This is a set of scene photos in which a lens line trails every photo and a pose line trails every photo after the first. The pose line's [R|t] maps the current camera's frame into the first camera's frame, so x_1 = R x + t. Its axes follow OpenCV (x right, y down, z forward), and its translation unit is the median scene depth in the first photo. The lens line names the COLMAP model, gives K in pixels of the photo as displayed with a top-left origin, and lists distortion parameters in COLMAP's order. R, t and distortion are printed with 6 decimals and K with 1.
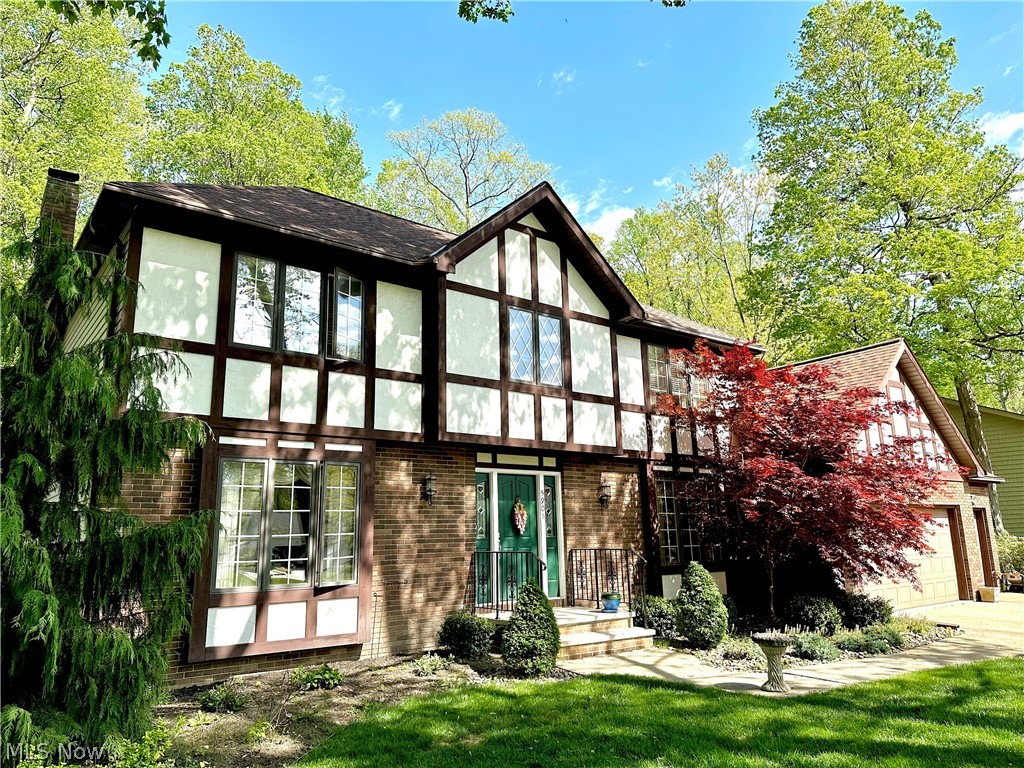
lens RADIAL K [[732.2, 0, 511.6], [0, 732.2, 383.3], [0, 0, 1]] dist [0.048692, -0.053827]
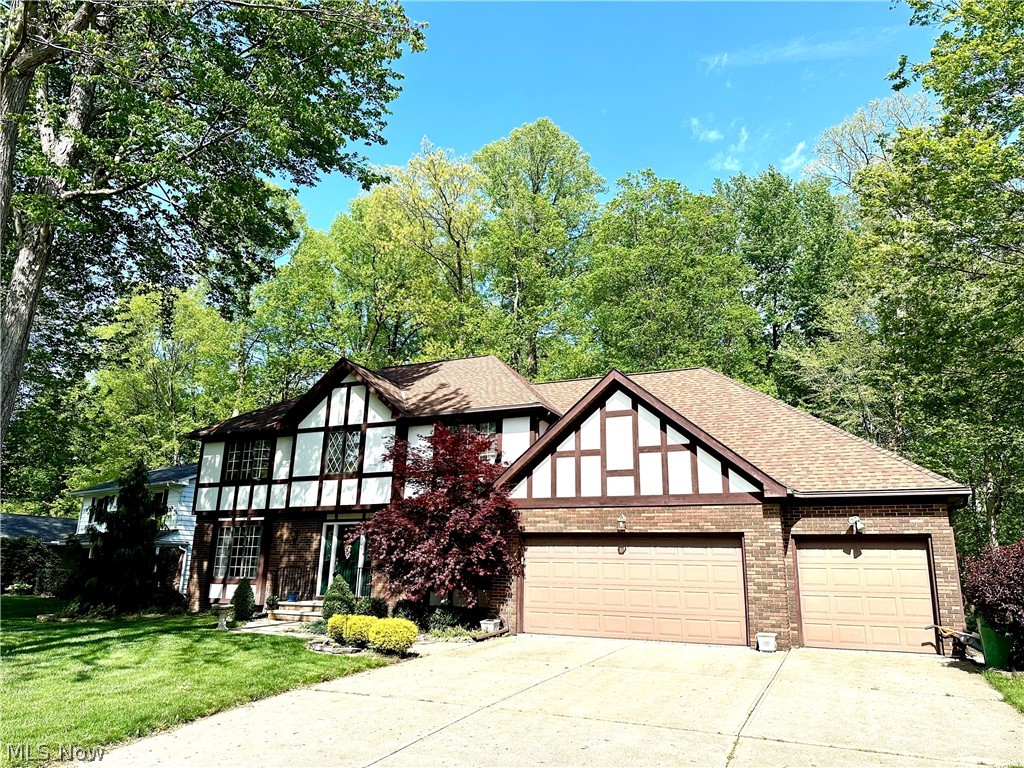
lens RADIAL K [[732.2, 0, 511.5], [0, 732.2, 383.9], [0, 0, 1]] dist [0.048692, -0.053827]
pose [[0.450152, -0.211468, -0.867551, 1.840403], [0.156040, 0.975234, -0.156751, 0.135783], [0.879213, -0.064811, 0.472001, 0.545383]]
